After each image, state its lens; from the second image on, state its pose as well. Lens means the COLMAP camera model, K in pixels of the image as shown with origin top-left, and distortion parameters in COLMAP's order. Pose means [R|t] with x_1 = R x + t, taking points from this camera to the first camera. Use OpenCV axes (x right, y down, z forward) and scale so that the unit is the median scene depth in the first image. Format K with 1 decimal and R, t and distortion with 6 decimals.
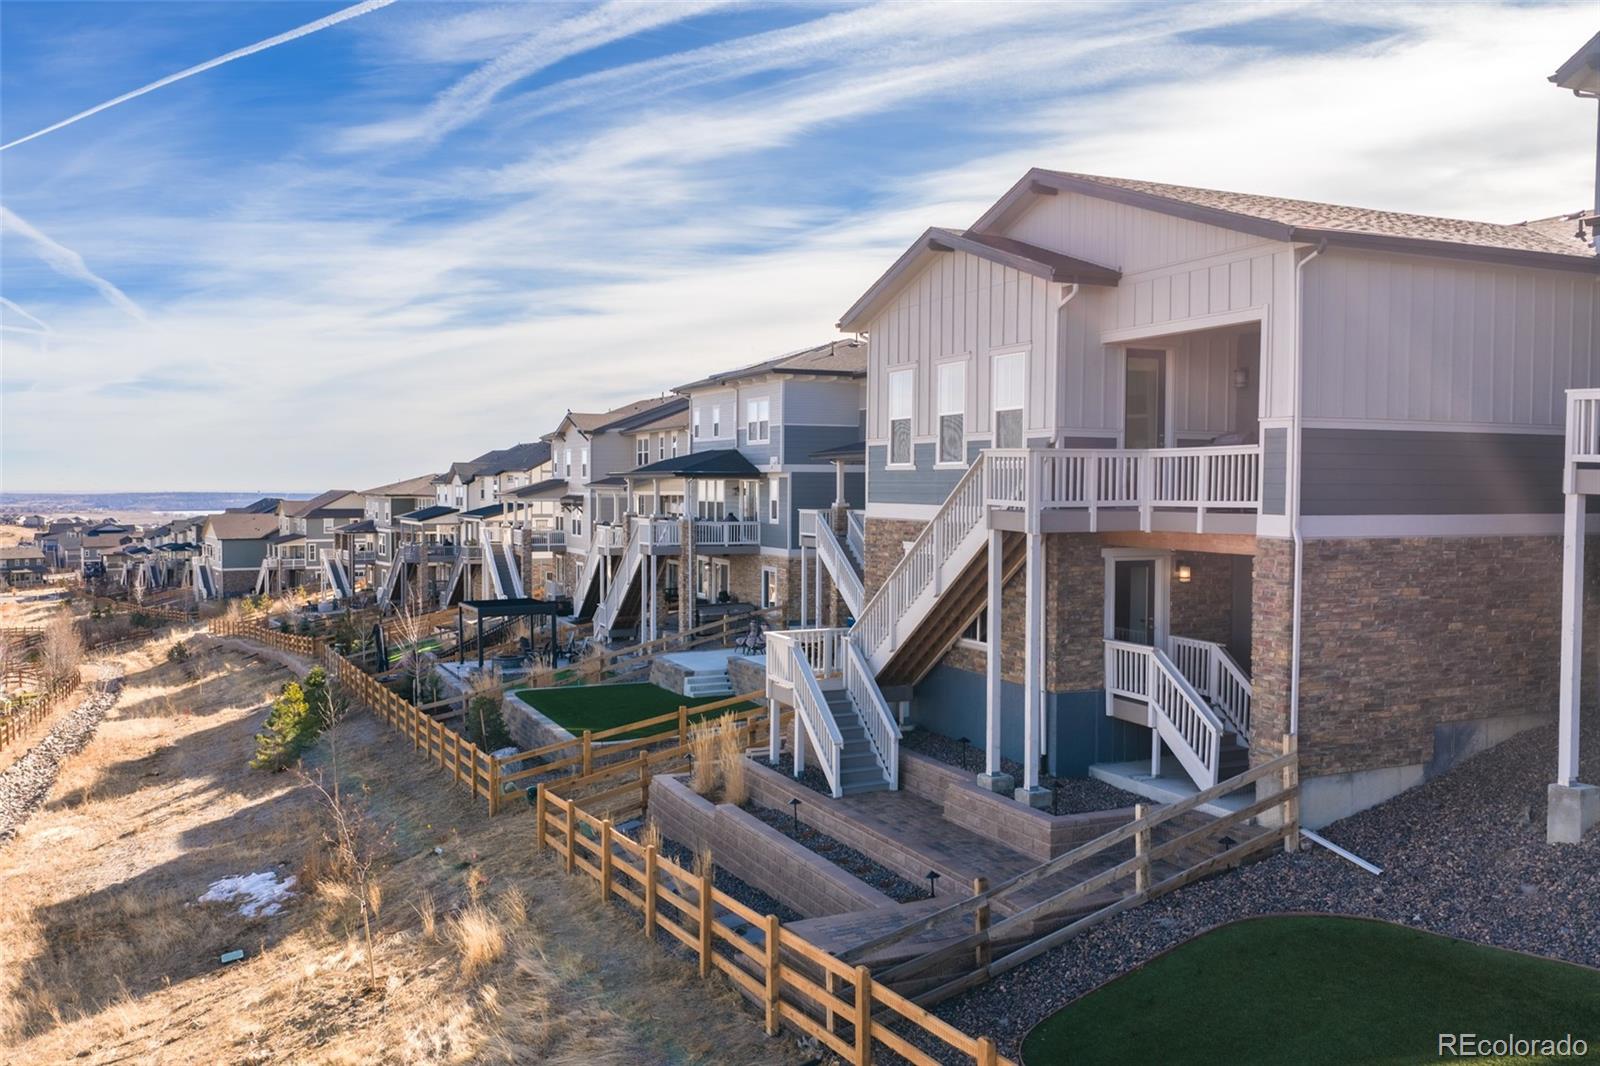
lens RADIAL K [[1316.5, 0, 796.9], [0, 1316.5, 526.6], [0, 0, 1]] dist [0.016226, -0.005042]
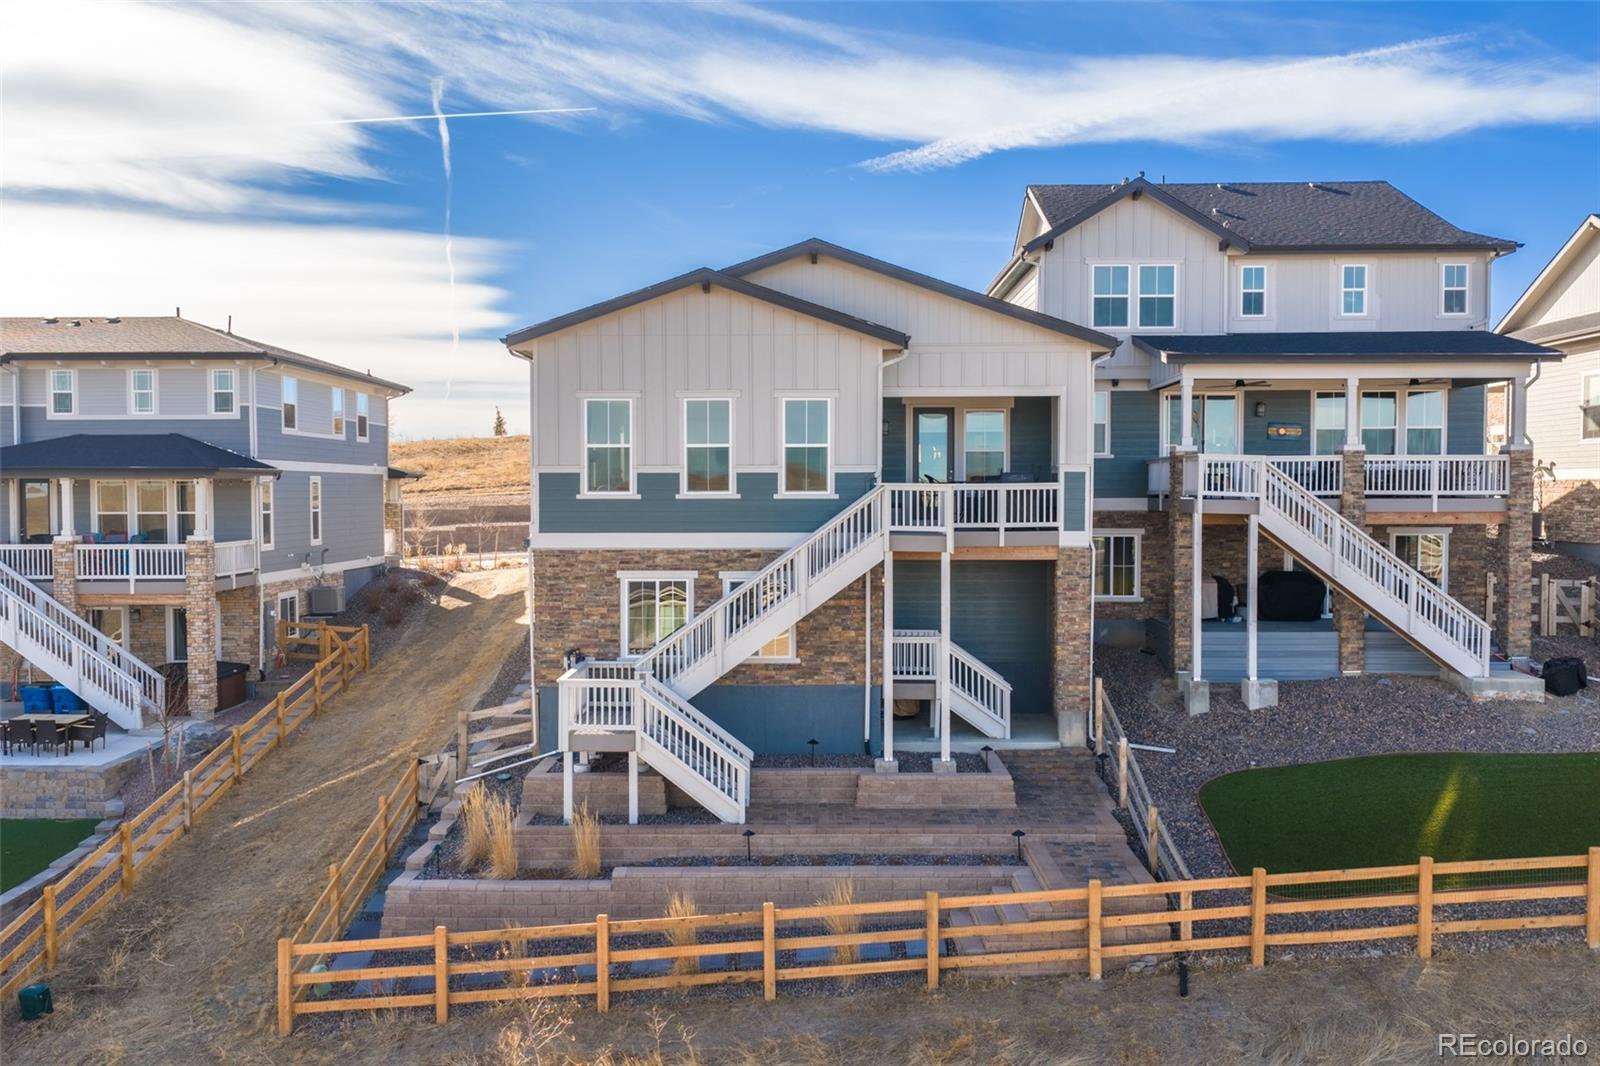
lens RADIAL K [[1316.5, 0, 794.0], [0, 1316.5, 535.2], [0, 0, 1]] dist [0.016226, -0.005042]
pose [[0.419460, -0.028387, 0.907330, -1.037715], [0.034913, 0.999276, 0.015124, -0.035470], [-0.907102, 0.025334, 0.420147, 0.635044]]
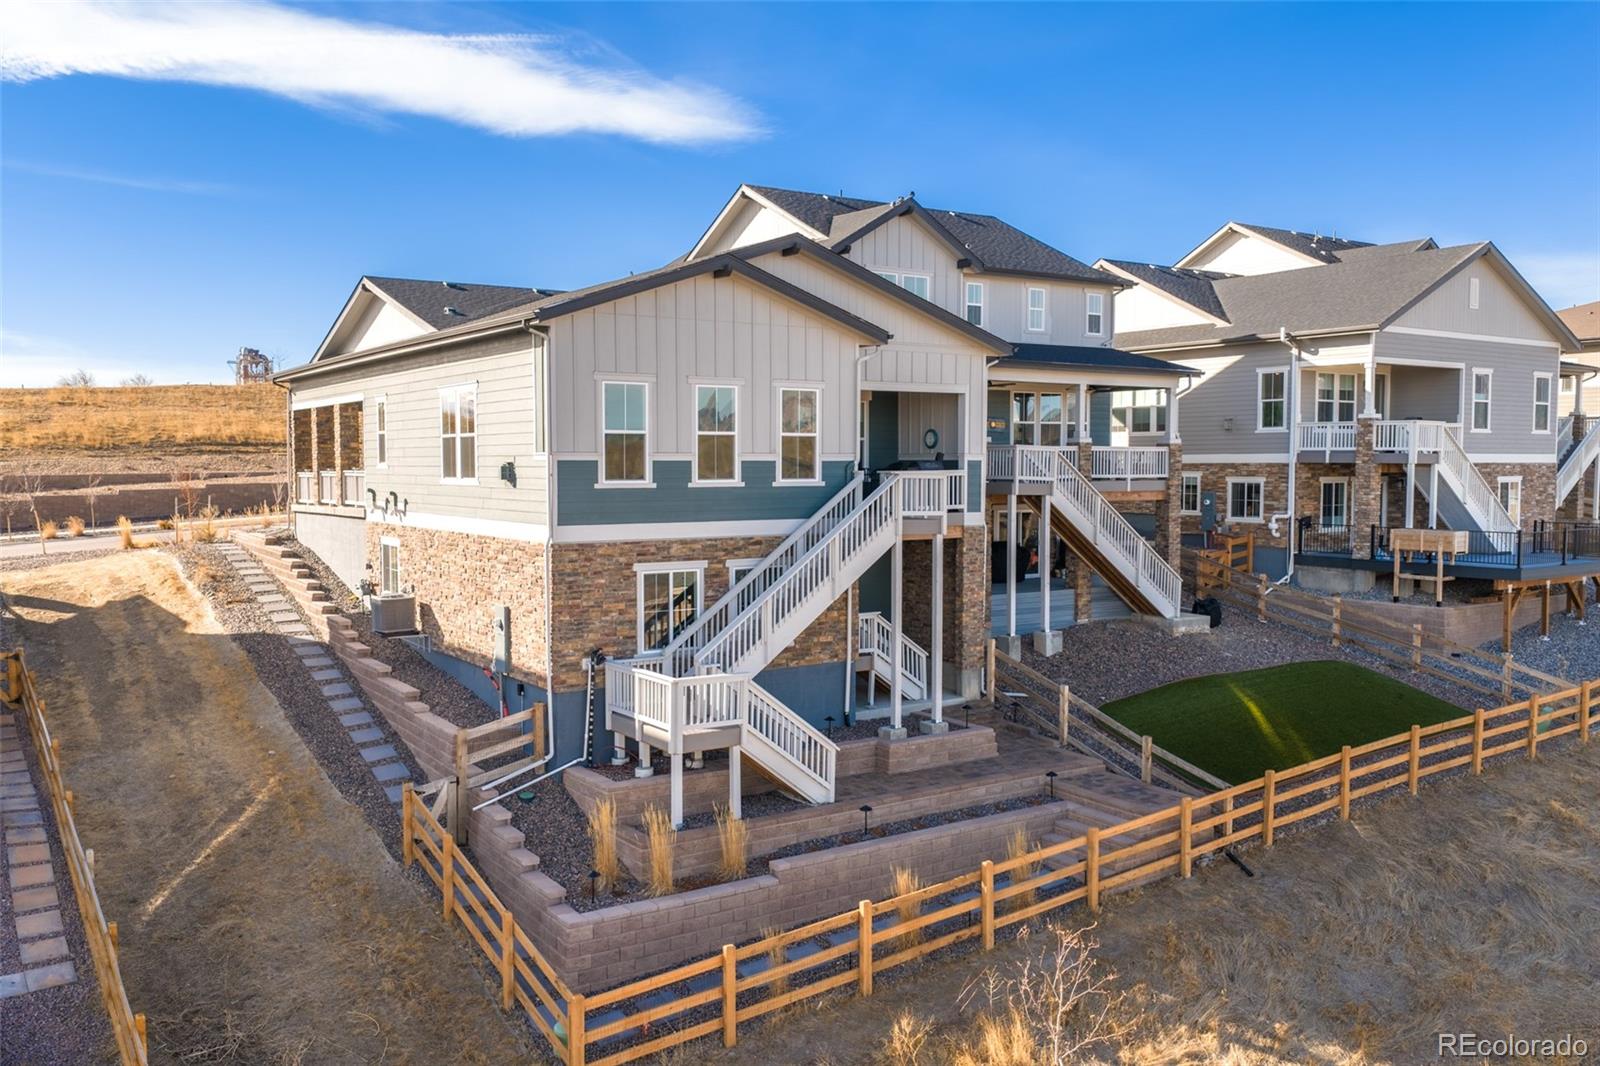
lens RADIAL K [[1316.5, 0, 795.0], [0, 1316.5, 537.8], [0, 0, 1]] dist [0.016226, -0.005042]
pose [[-0.167730, -0.051490, 0.984487, -1.179429], [0.039460, 0.997484, 0.058893, -0.079431], [-0.985043, 0.048726, -0.165276, 1.424152]]
